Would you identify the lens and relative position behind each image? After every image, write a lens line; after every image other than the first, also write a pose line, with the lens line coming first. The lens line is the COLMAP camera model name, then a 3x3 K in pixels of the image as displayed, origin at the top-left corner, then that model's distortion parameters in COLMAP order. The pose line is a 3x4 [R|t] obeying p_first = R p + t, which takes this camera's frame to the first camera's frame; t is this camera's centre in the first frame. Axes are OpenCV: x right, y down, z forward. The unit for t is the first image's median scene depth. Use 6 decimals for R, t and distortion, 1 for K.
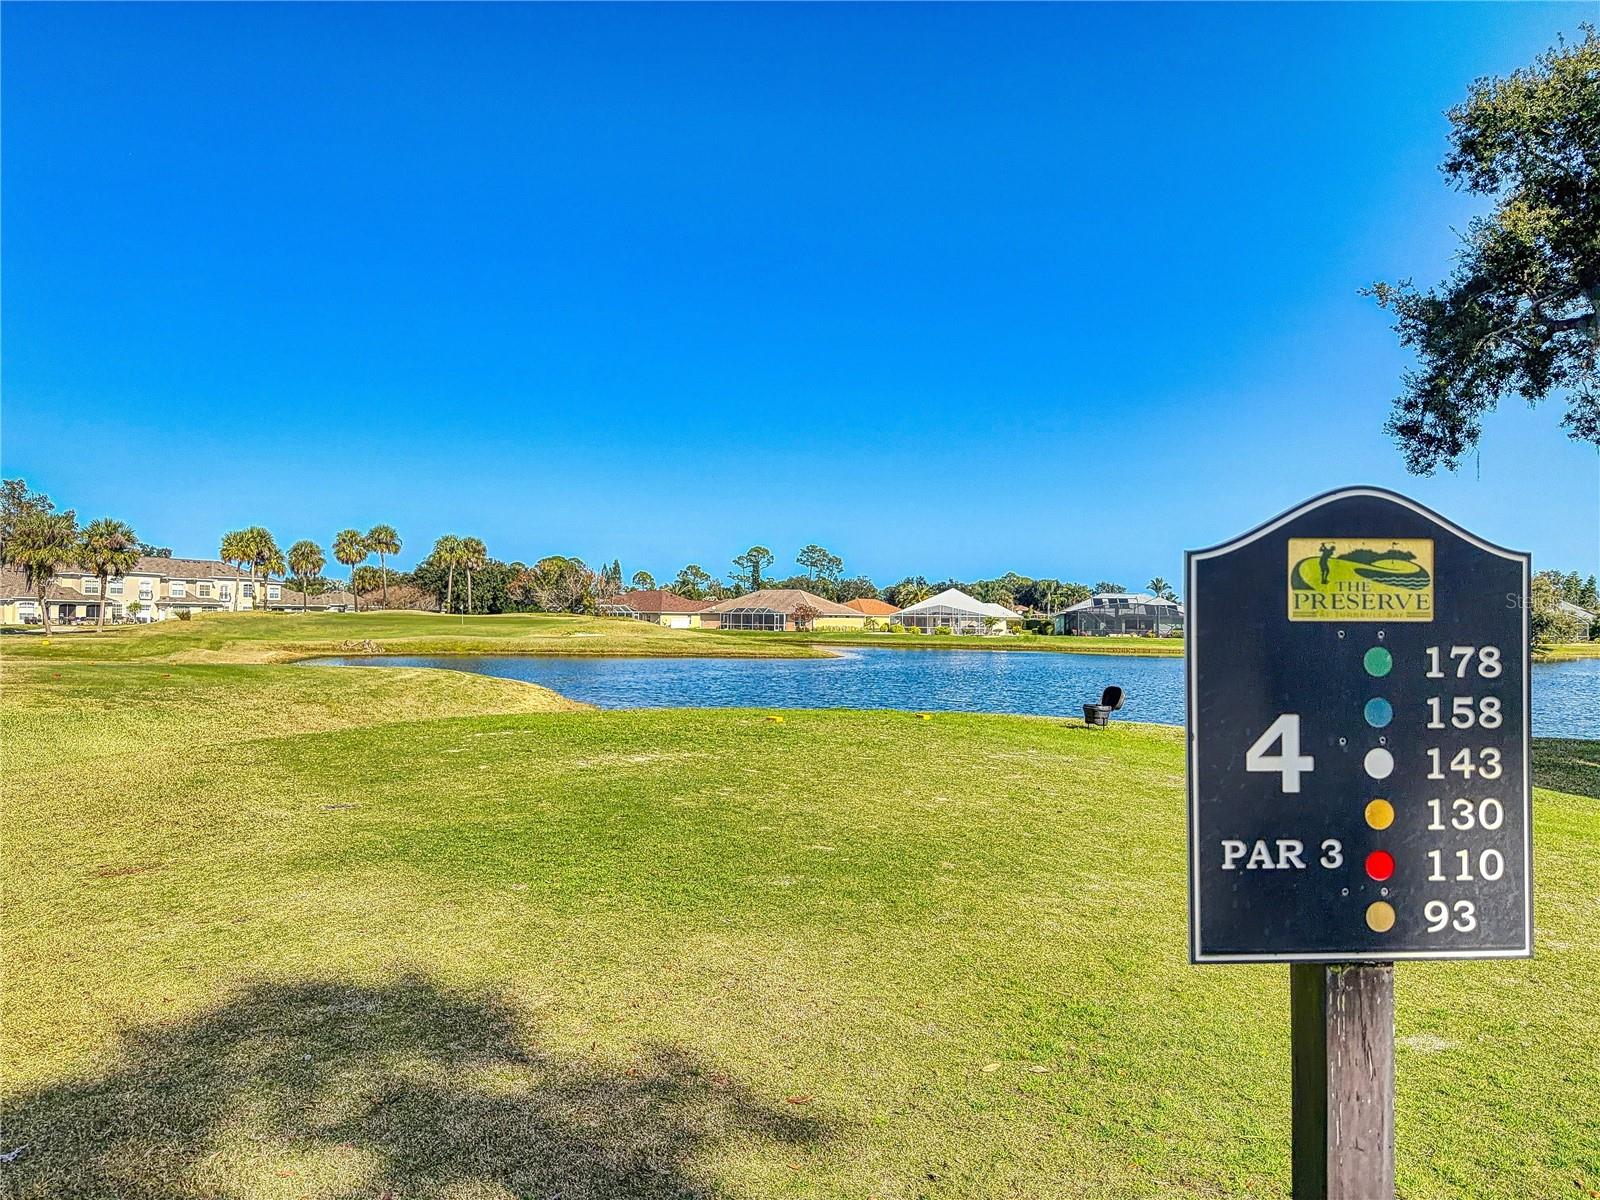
lens RADIAL K [[1117.9, 0, 809.1], [0, 1117.9, 608.4], [0, 0, 1]] dist [0.111617, -0.189972]
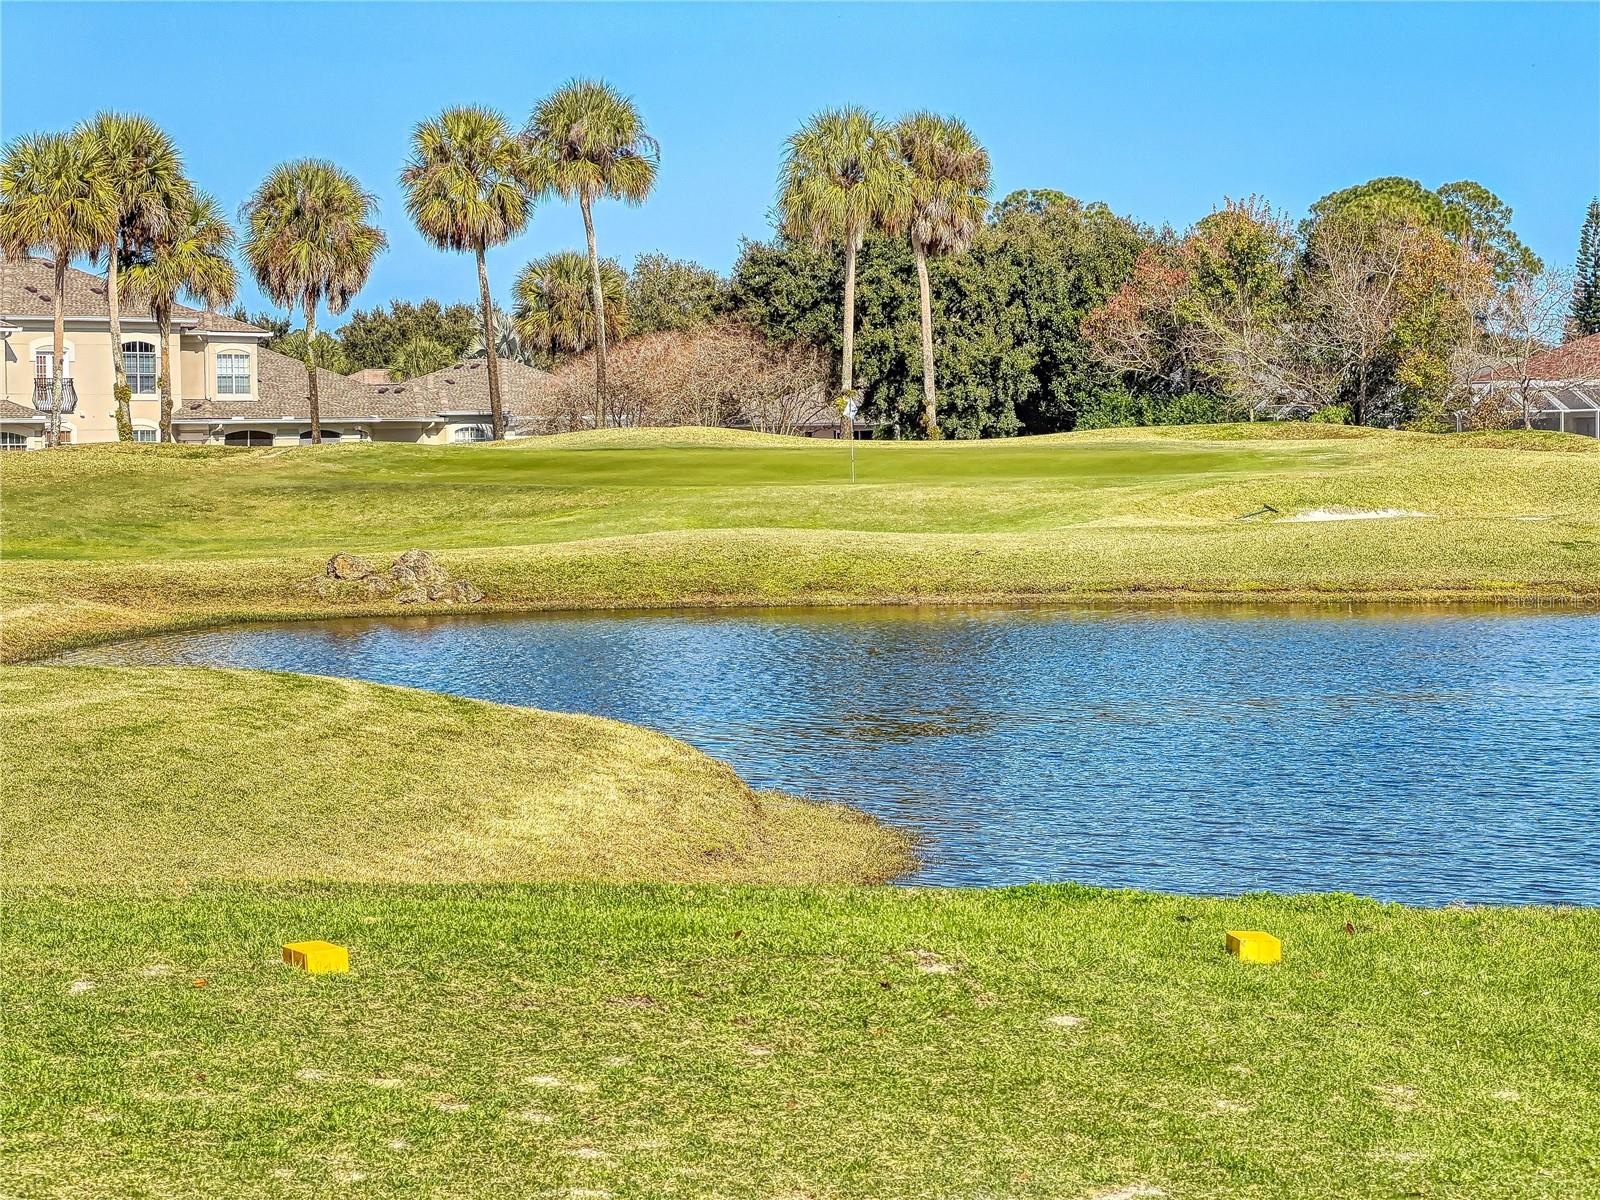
lens RADIAL K [[4818.0, 0, 800.0], [0, 4818.0, 600.0], [0, 0, 1]] dist [0.322015, -1.034244]
pose [[0.936675, -0.014371, -0.349904, 0.053525], [0.028992, 0.998910, 0.036581, 0.002228], [0.348996, -0.044409, 0.936071, 0.047252]]
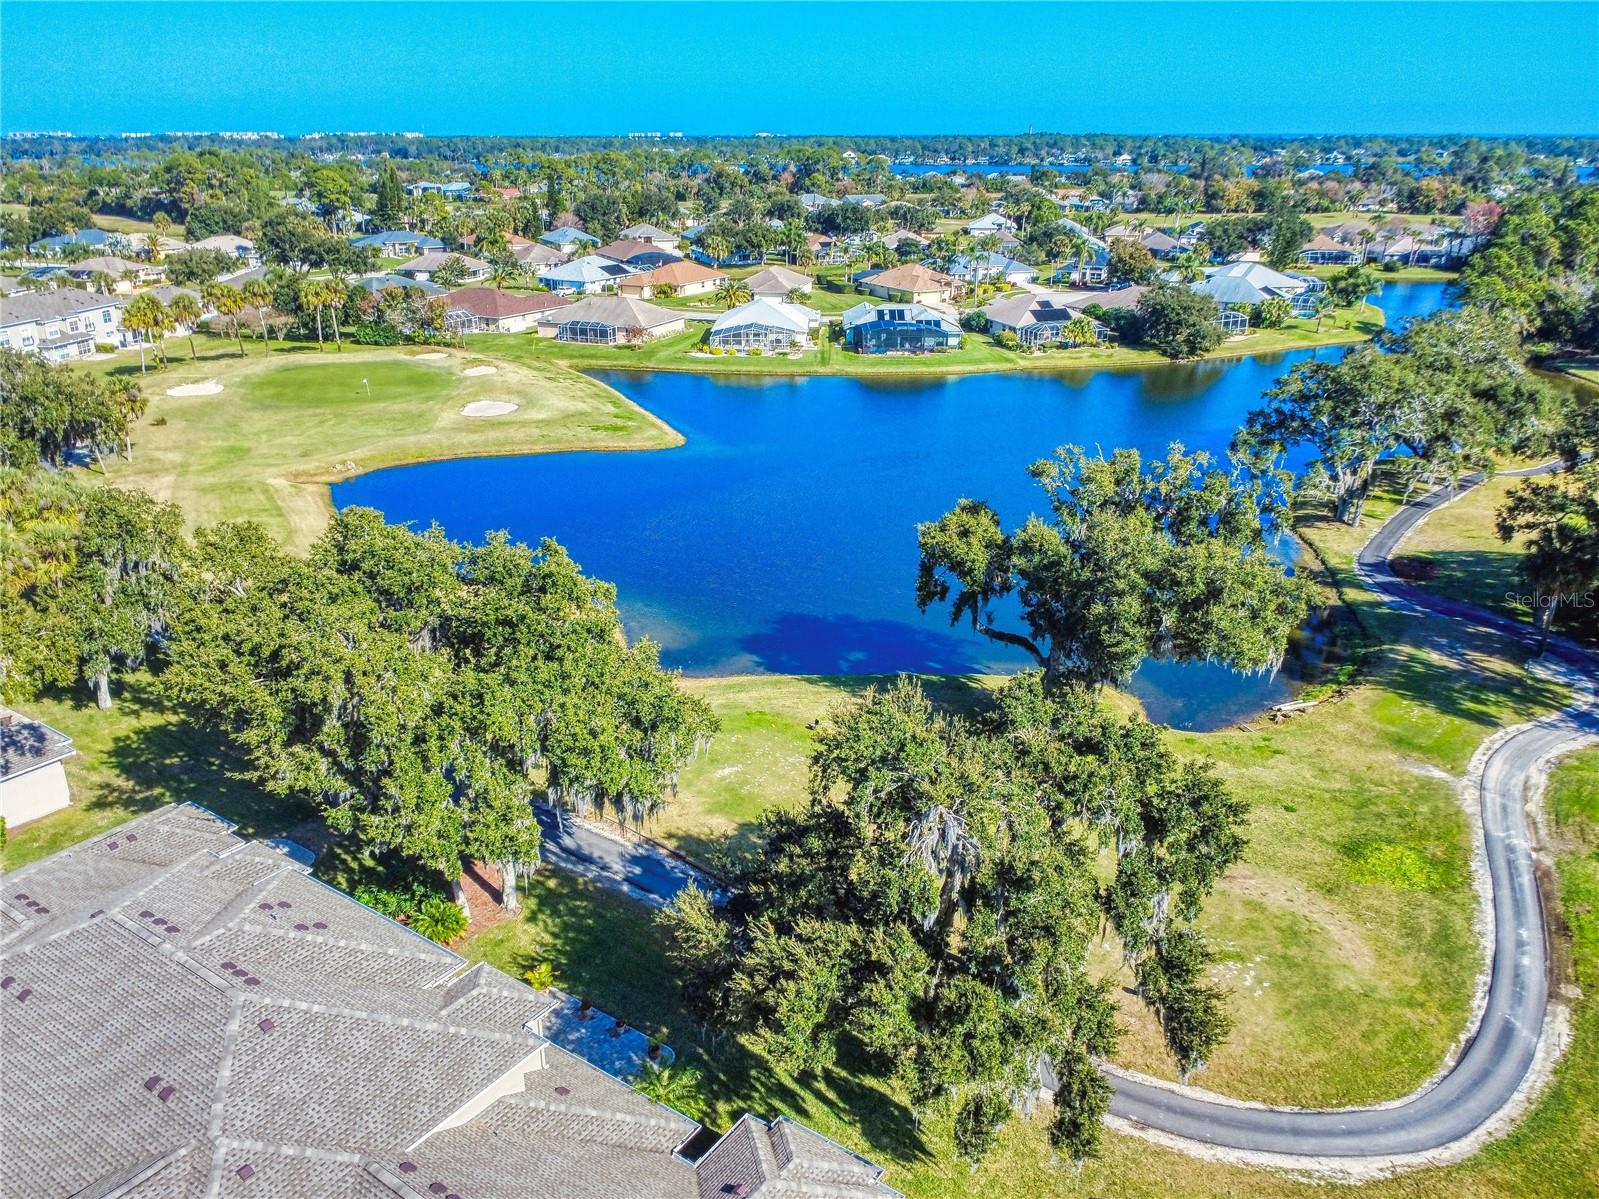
lens RADIAL K [[1231.6, 0, 804.4], [0, 1231.6, 602.0], [0, 0, 1]] dist [0.001691, -0.004298]
pose [[0.985934, -0.075900, 0.148905, -0.074121], [0.016090, 0.929902, 0.367455, -0.347728], [-0.166357, -0.359891, 0.918044, -0.524345]]
